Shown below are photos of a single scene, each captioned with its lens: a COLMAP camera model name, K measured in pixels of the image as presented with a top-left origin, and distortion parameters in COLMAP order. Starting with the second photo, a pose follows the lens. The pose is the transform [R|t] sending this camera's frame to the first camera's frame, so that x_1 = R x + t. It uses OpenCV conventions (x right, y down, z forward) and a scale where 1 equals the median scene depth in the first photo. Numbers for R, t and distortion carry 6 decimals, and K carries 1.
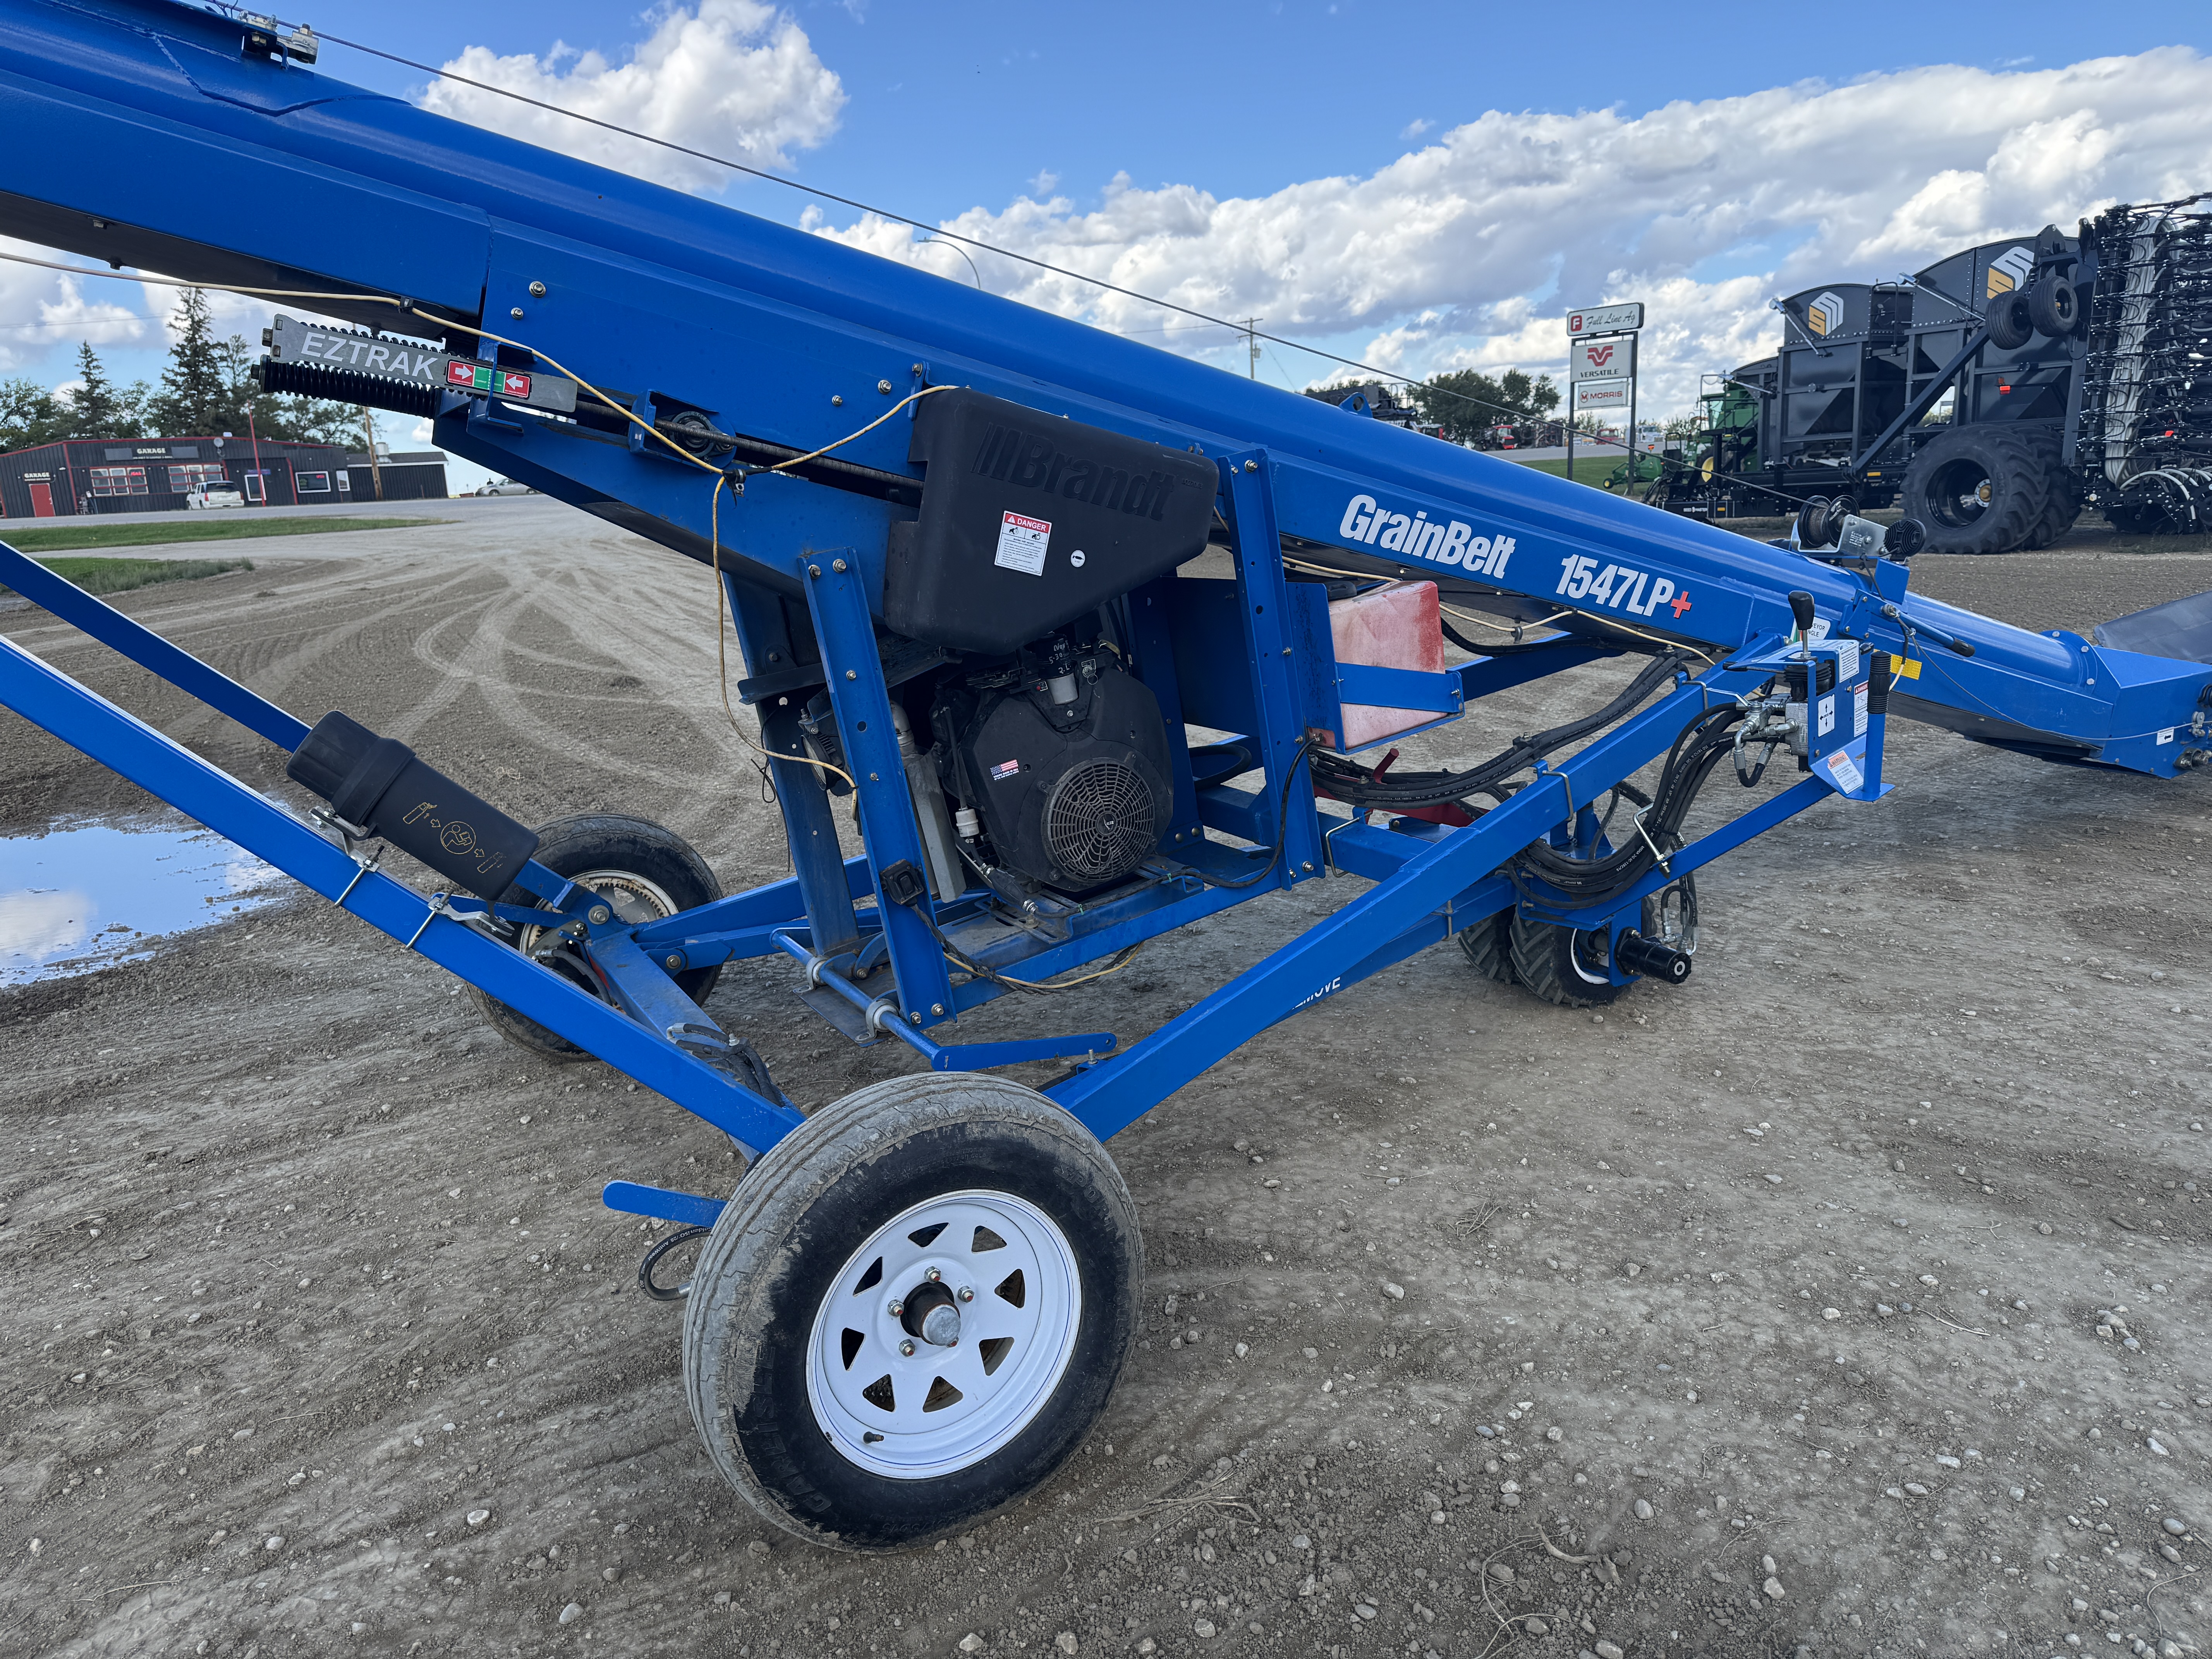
lens RADIAL K [[1588.1, 0, 1098.0], [0, 1588.1, 863.3], [0, 0, 1]] dist [0.005576, -0.007250]
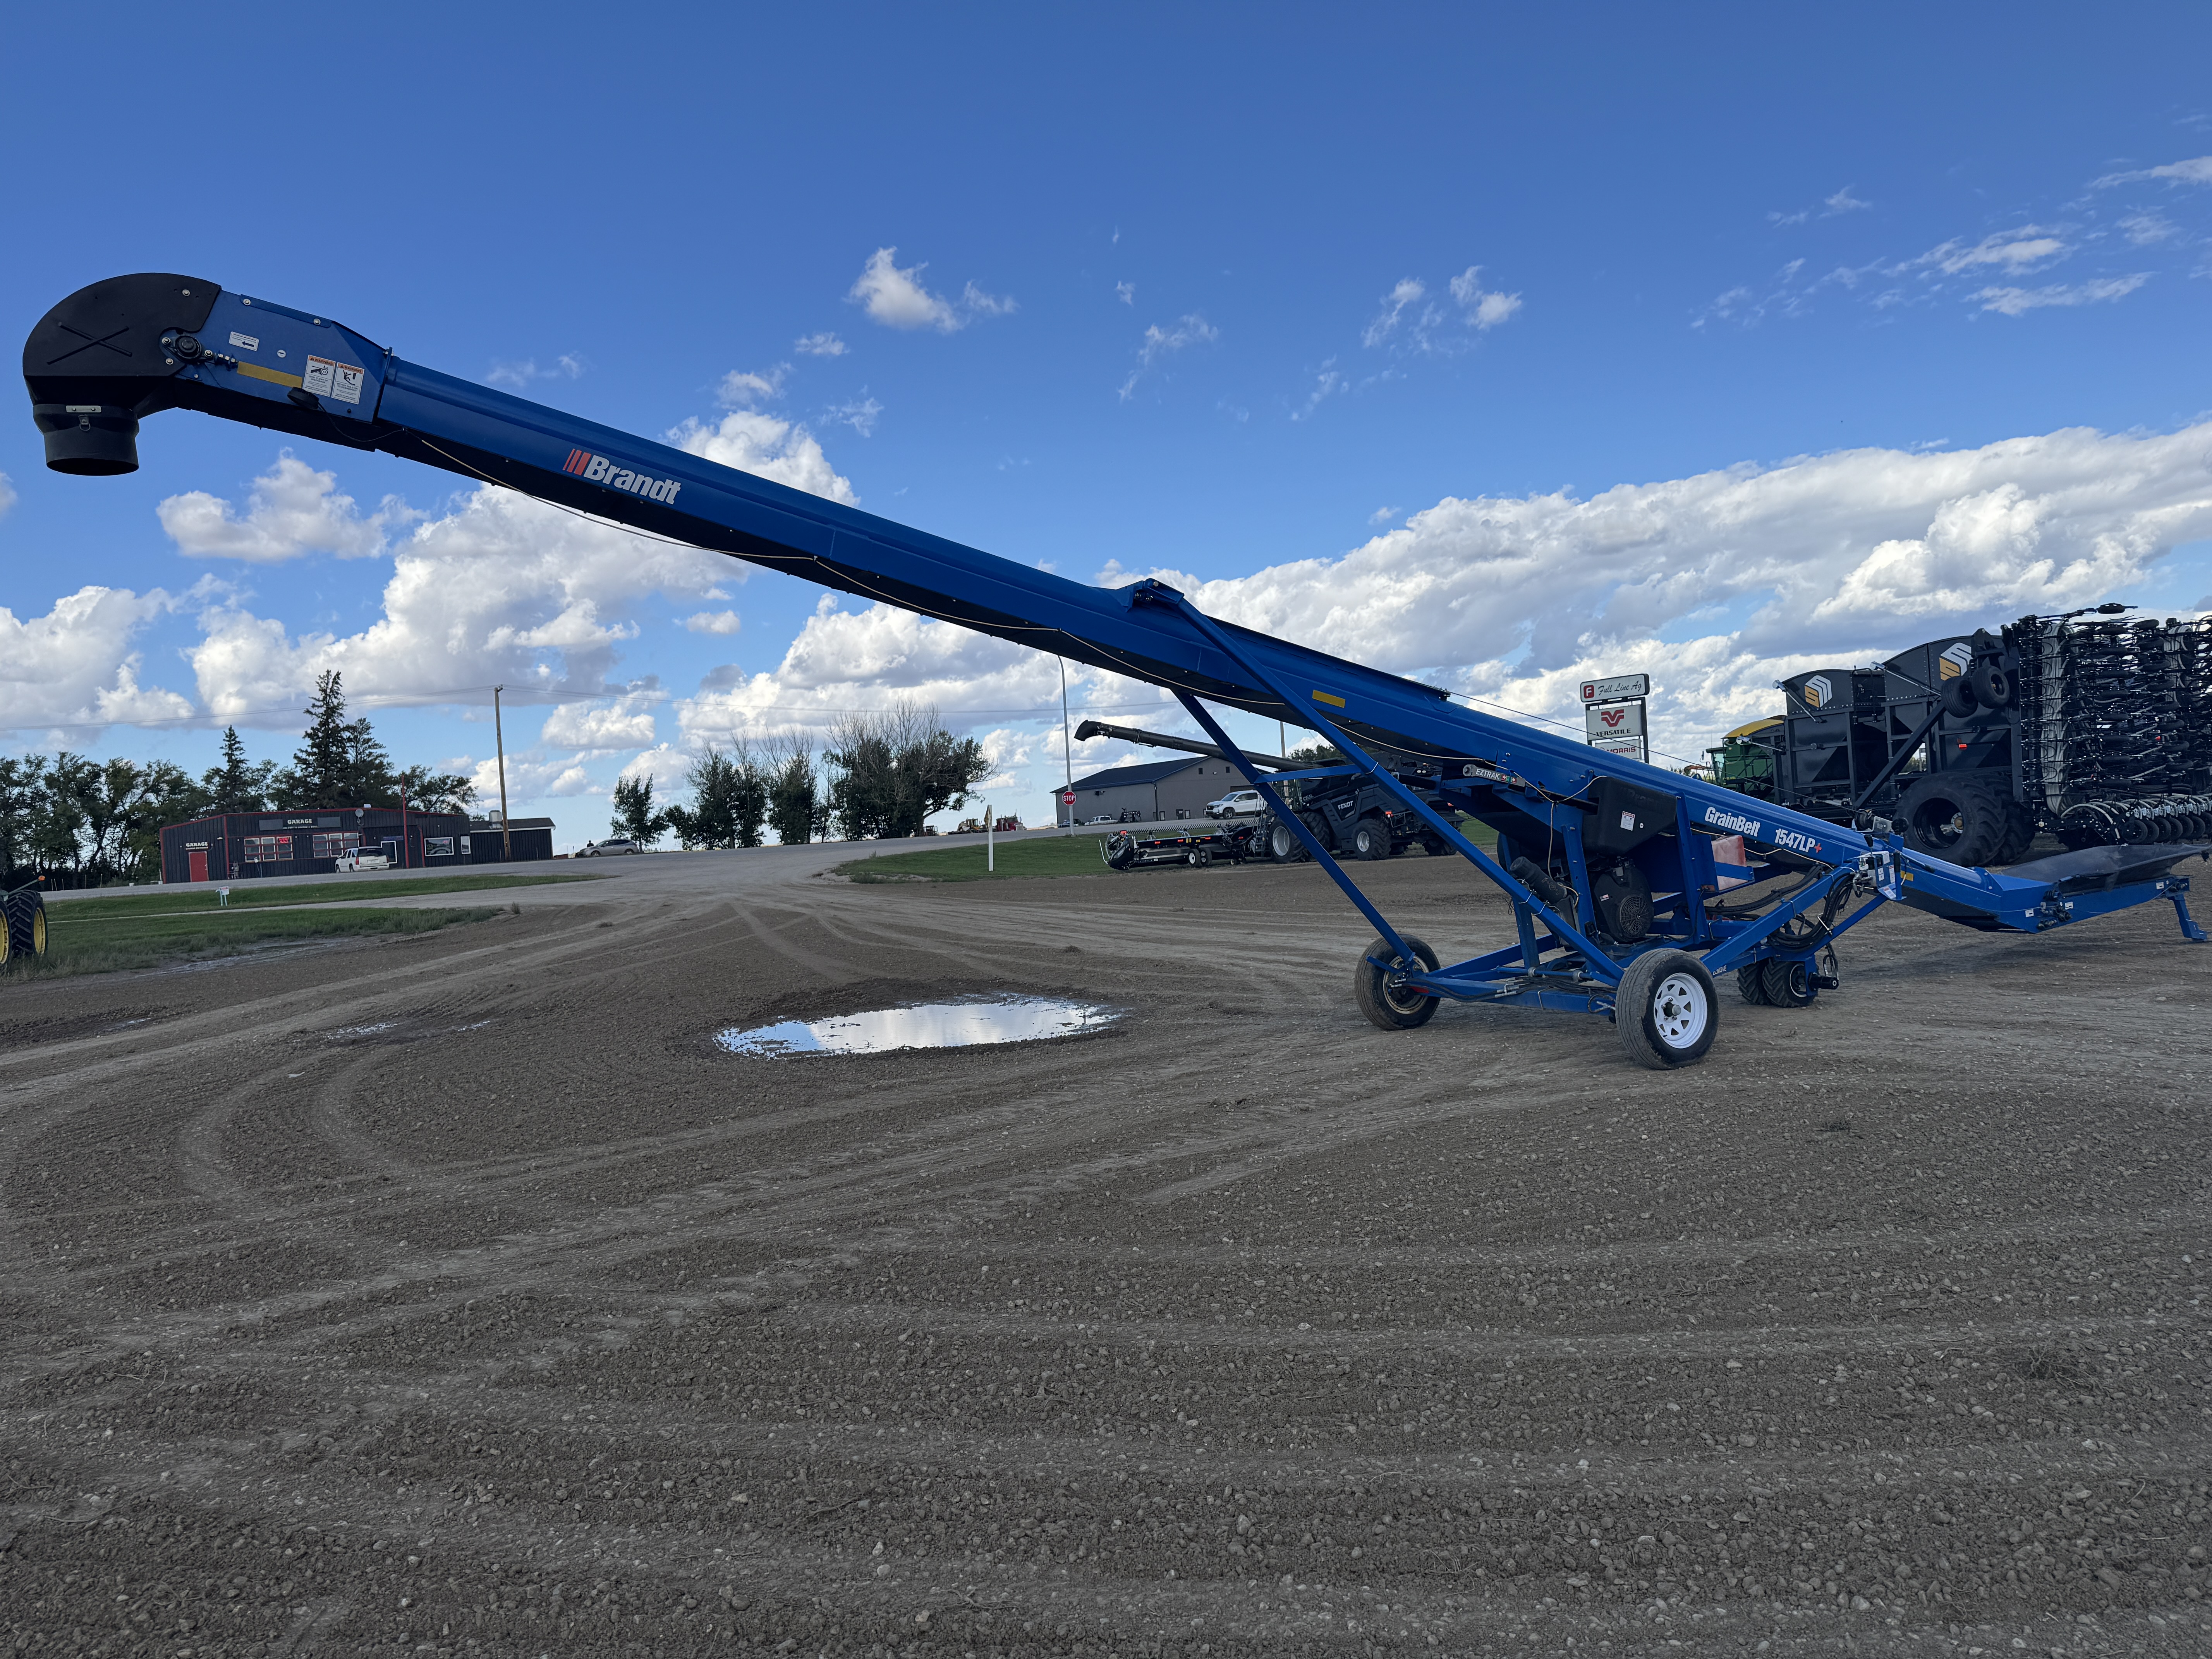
lens RADIAL K [[1588.1, 0, 1098.0], [0, 1588.1, 863.3], [0, 0, 1]] dist [0.005576, -0.007250]
pose [[0.999838, -0.017039, -0.005734, -0.133089], [0.015384, 0.975947, -0.217465, 0.068174], [0.009302, 0.217342, 0.976051, -0.256748]]
